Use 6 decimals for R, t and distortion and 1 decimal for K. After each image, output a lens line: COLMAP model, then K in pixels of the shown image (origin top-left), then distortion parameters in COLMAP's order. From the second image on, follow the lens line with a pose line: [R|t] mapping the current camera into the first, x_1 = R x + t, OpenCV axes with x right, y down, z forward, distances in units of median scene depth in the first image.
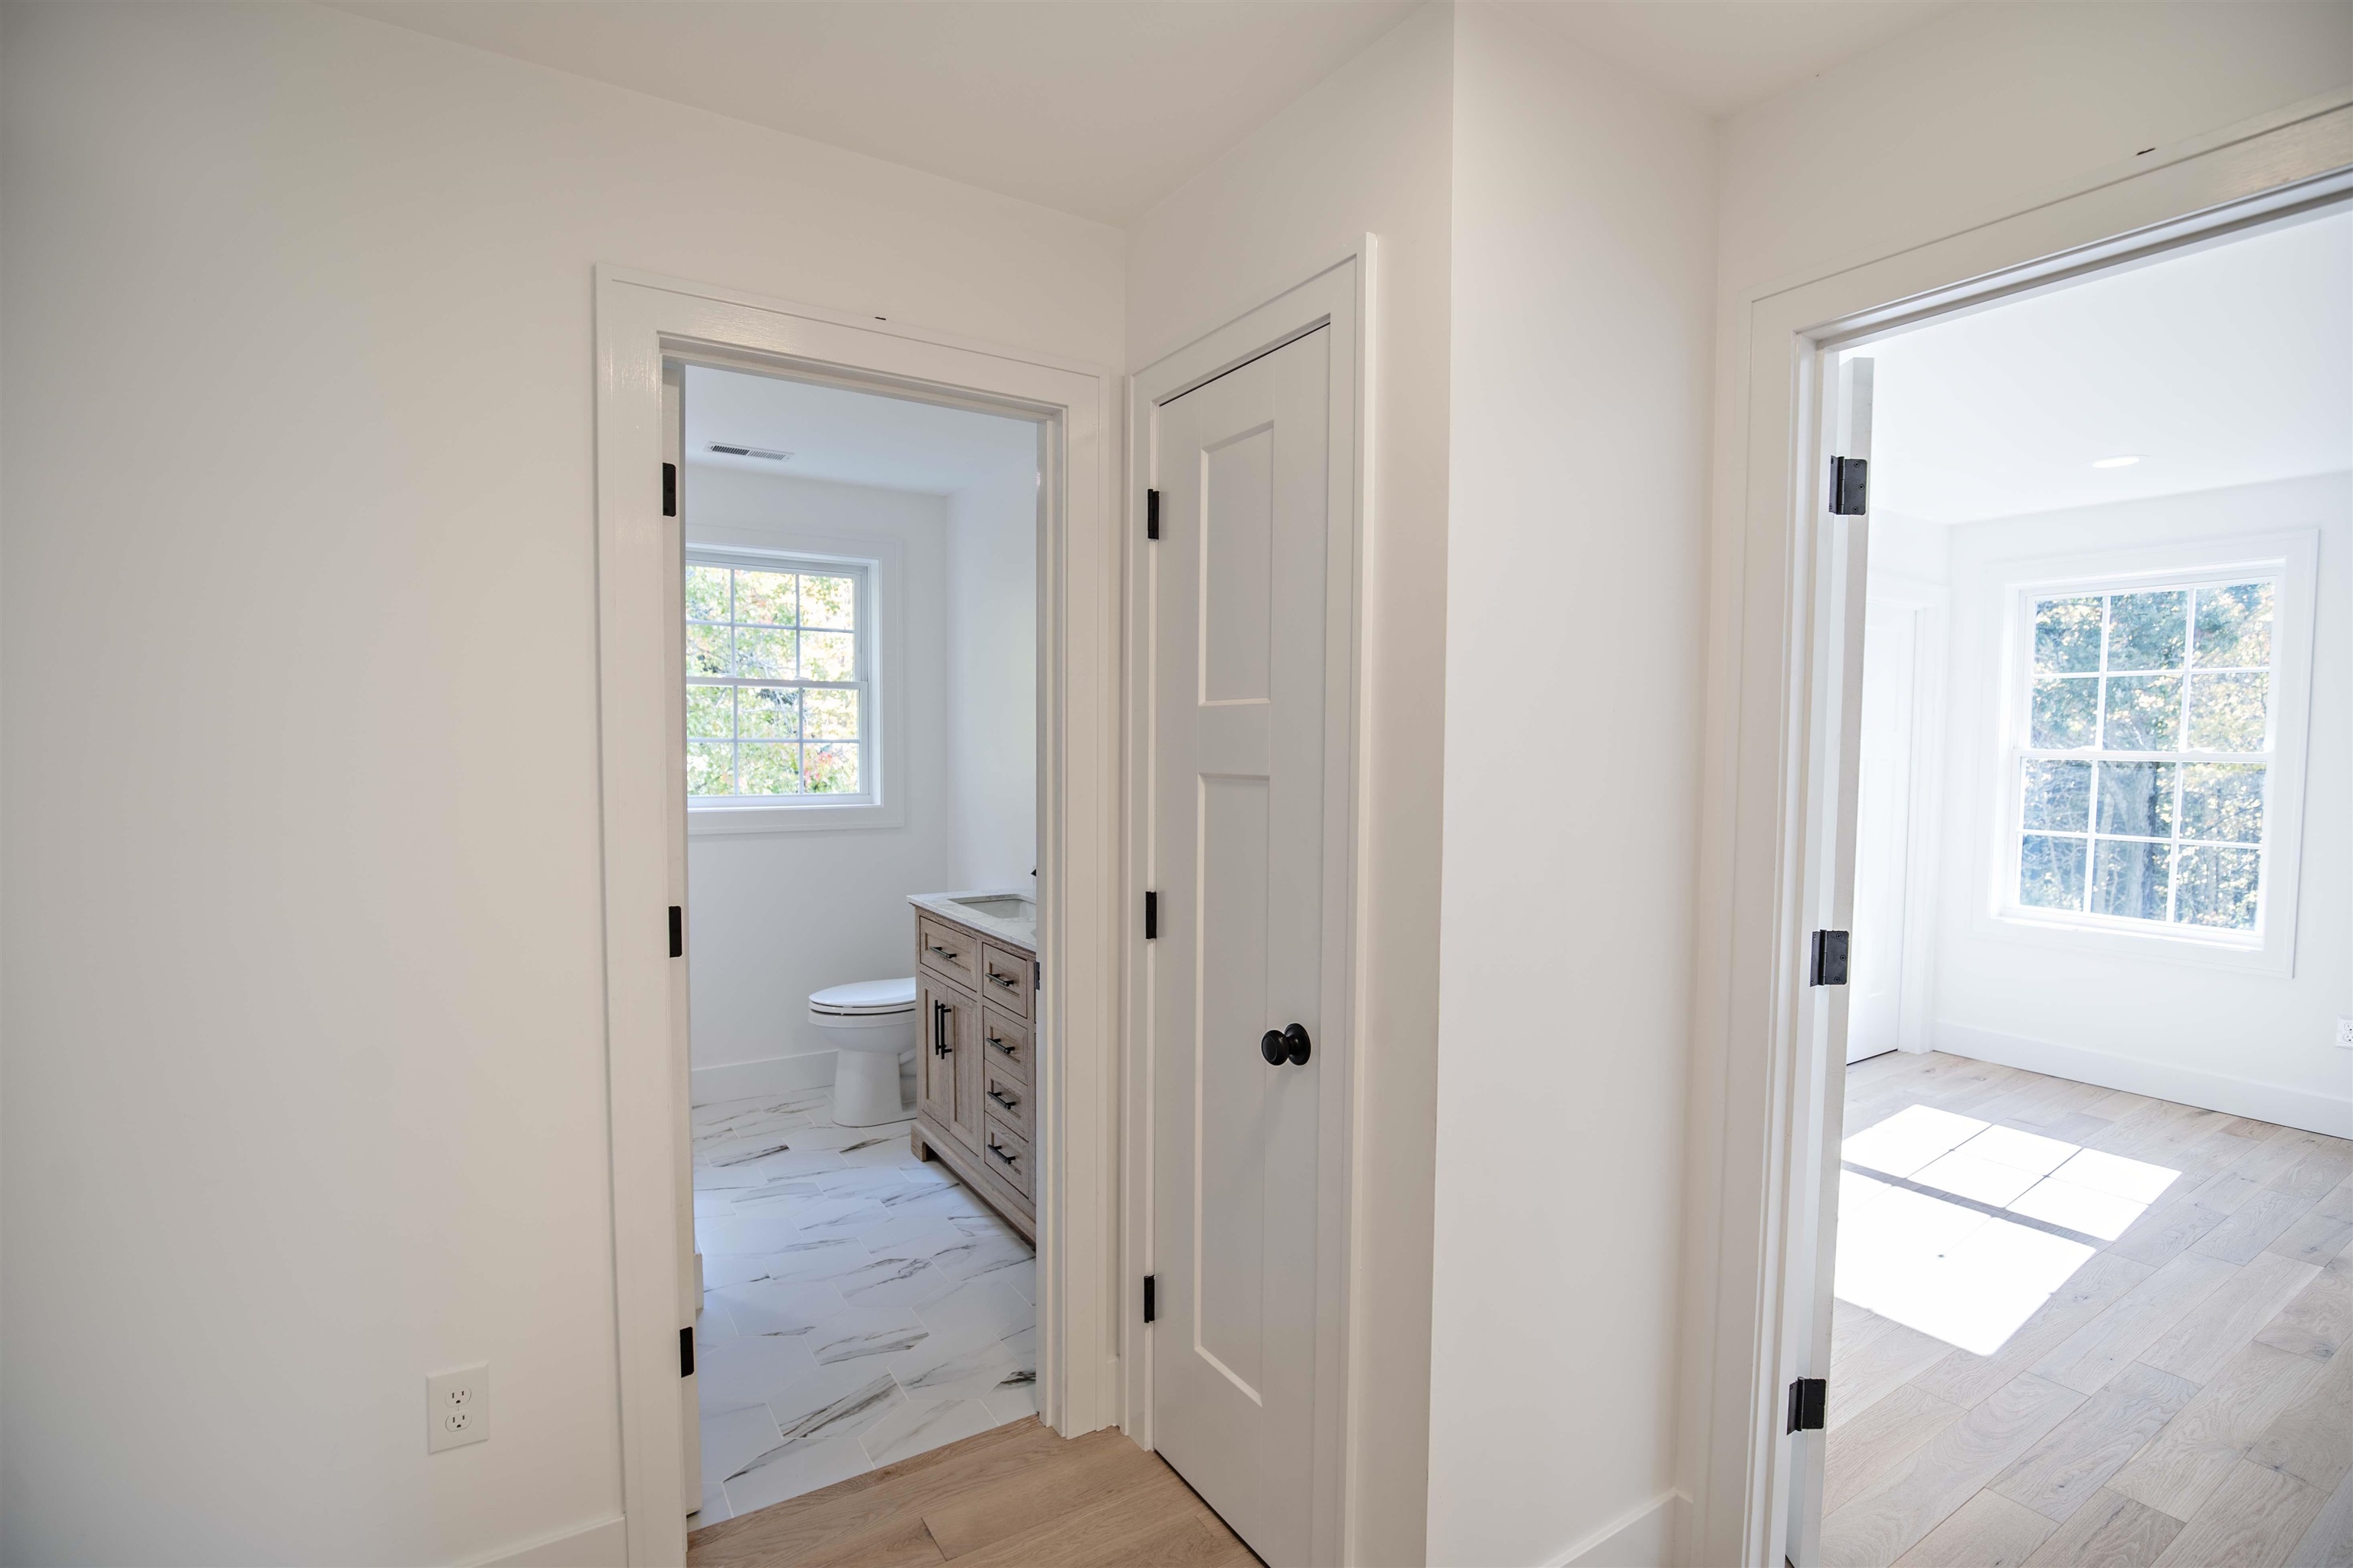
lens RADIAL K [[1115.6, 0, 1190.1], [0, 1115.6, 796.8], [0, 0, 1]] dist [-0.030170, 0.000261]
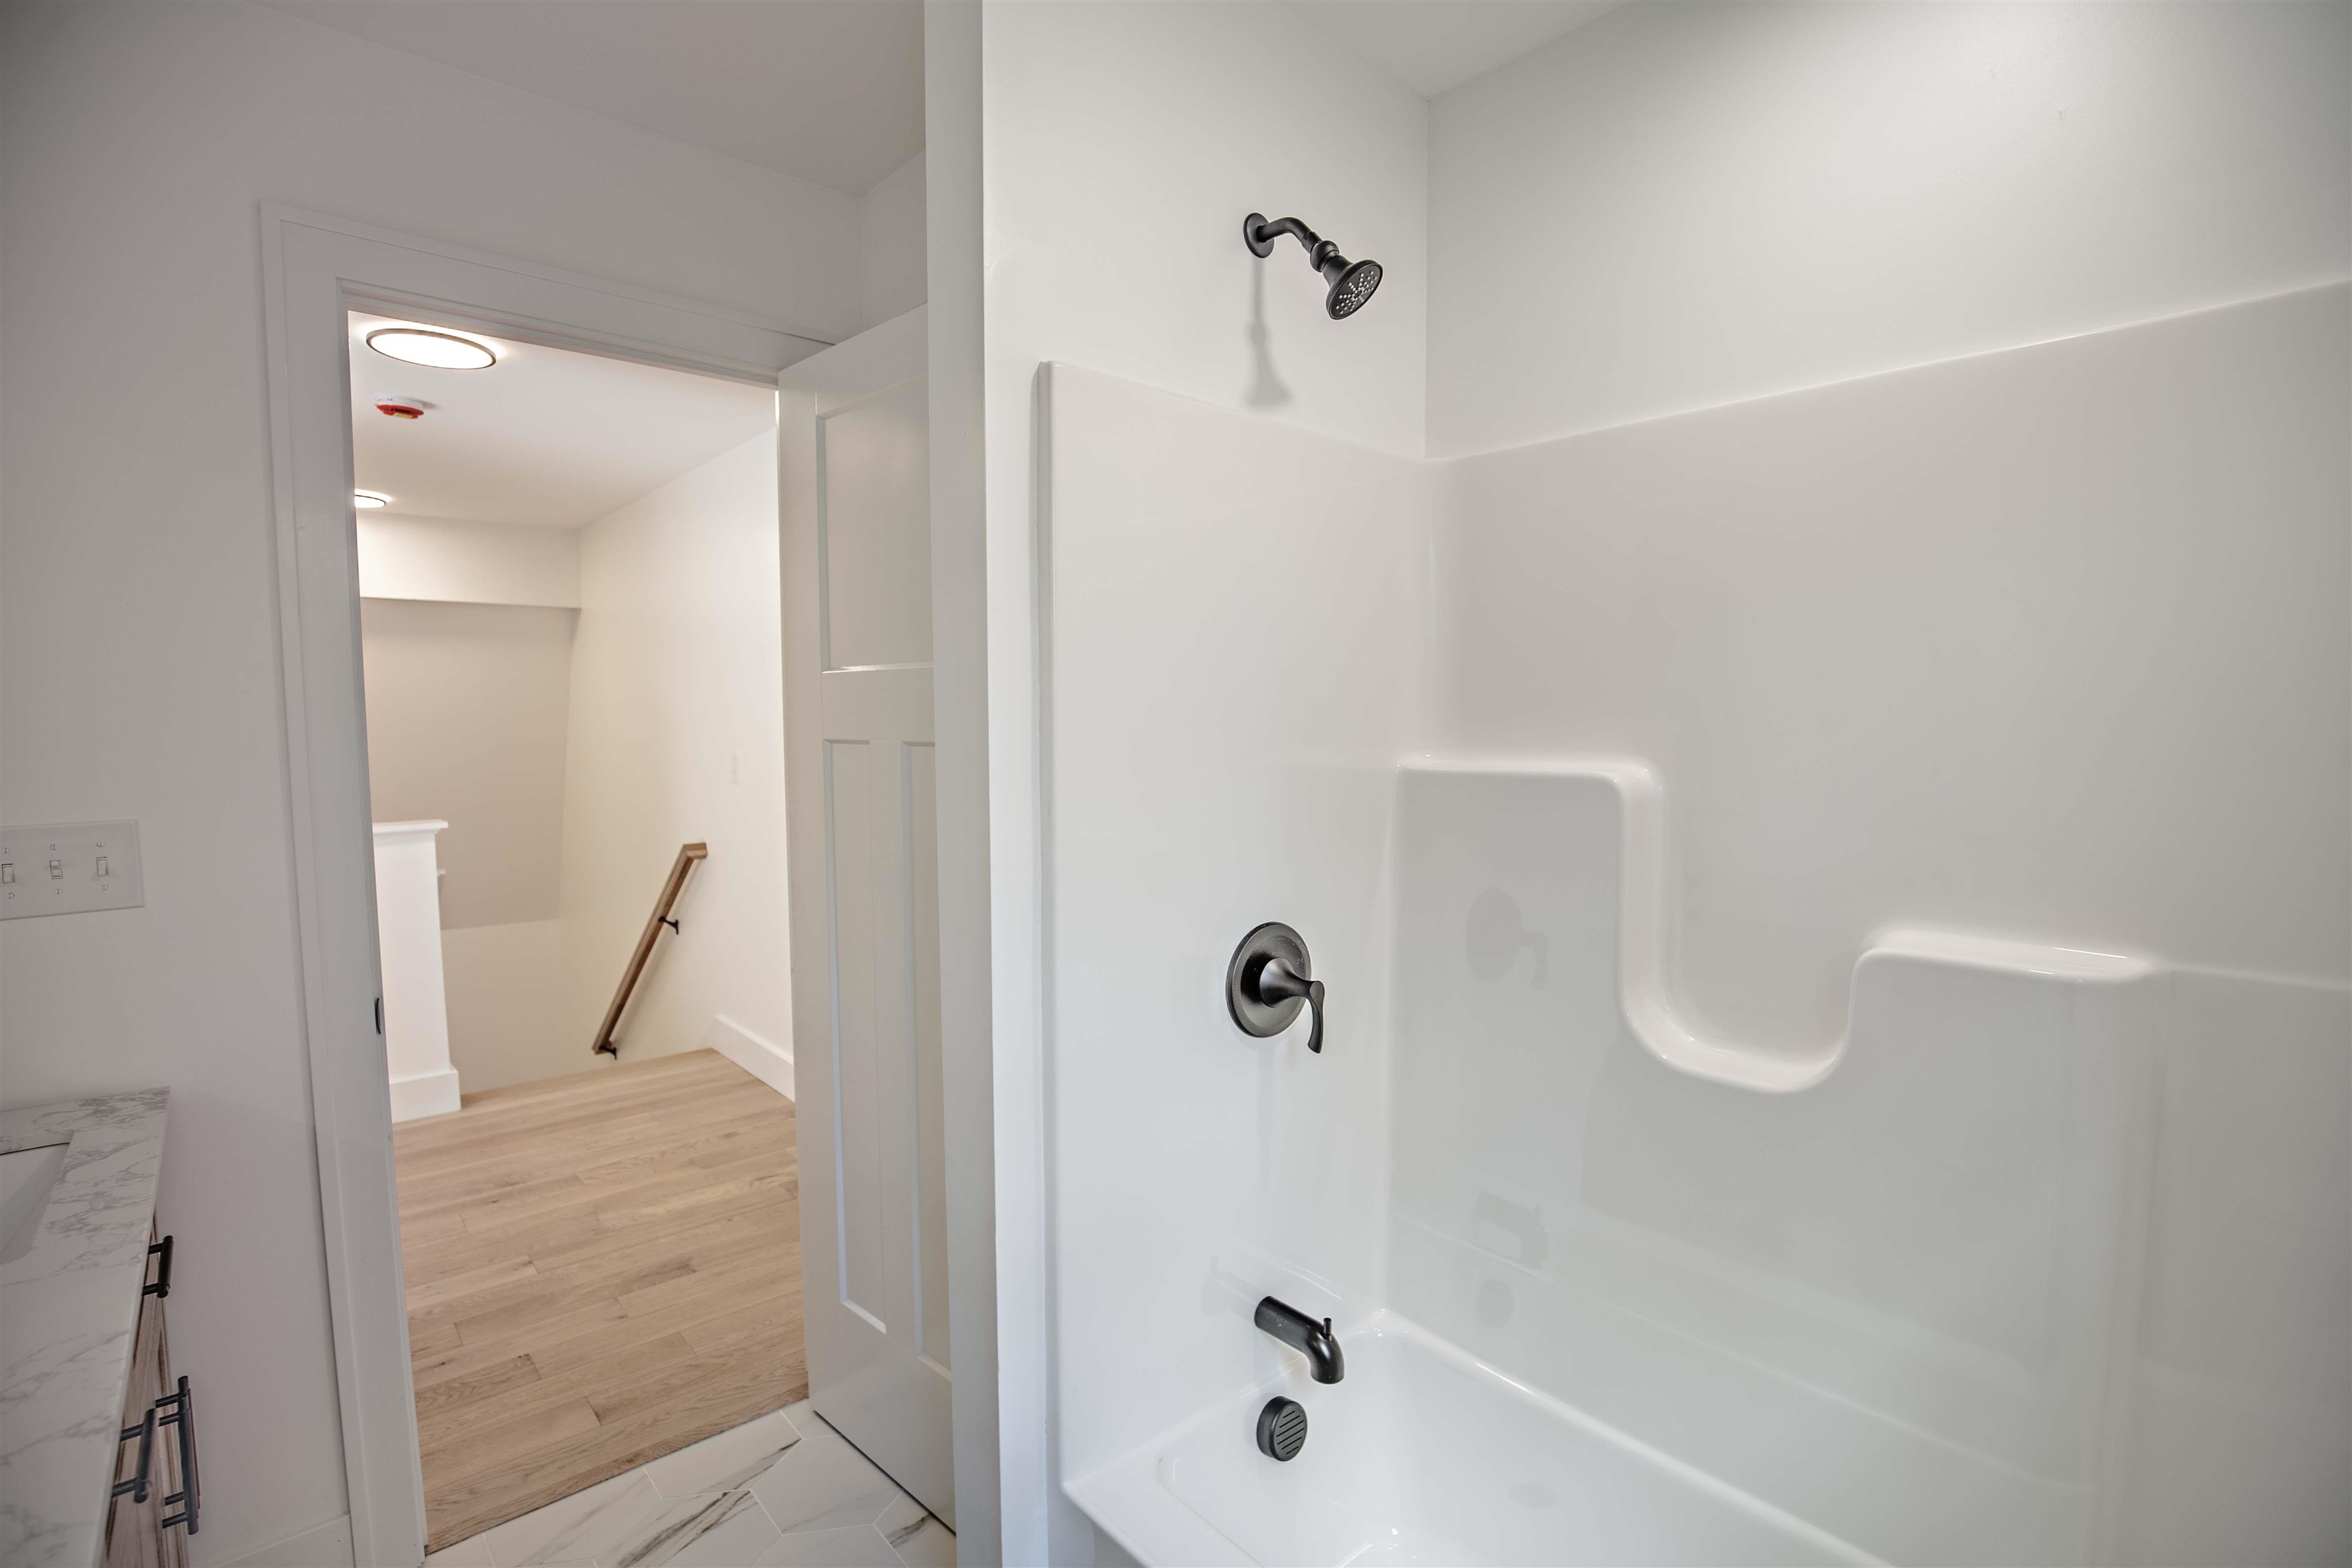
lens RADIAL K [[1115.1, 0, 1189.6], [0, 1115.1, 796.8], [0, 0, 1]] dist [-0.030170, 0.000261]
pose [[-0.989112, 0.004236, -0.147103, -0.635724], [-0.015637, 0.990902, 0.133672, -0.108289], [0.146331, 0.134517, -0.980047, 1.976643]]
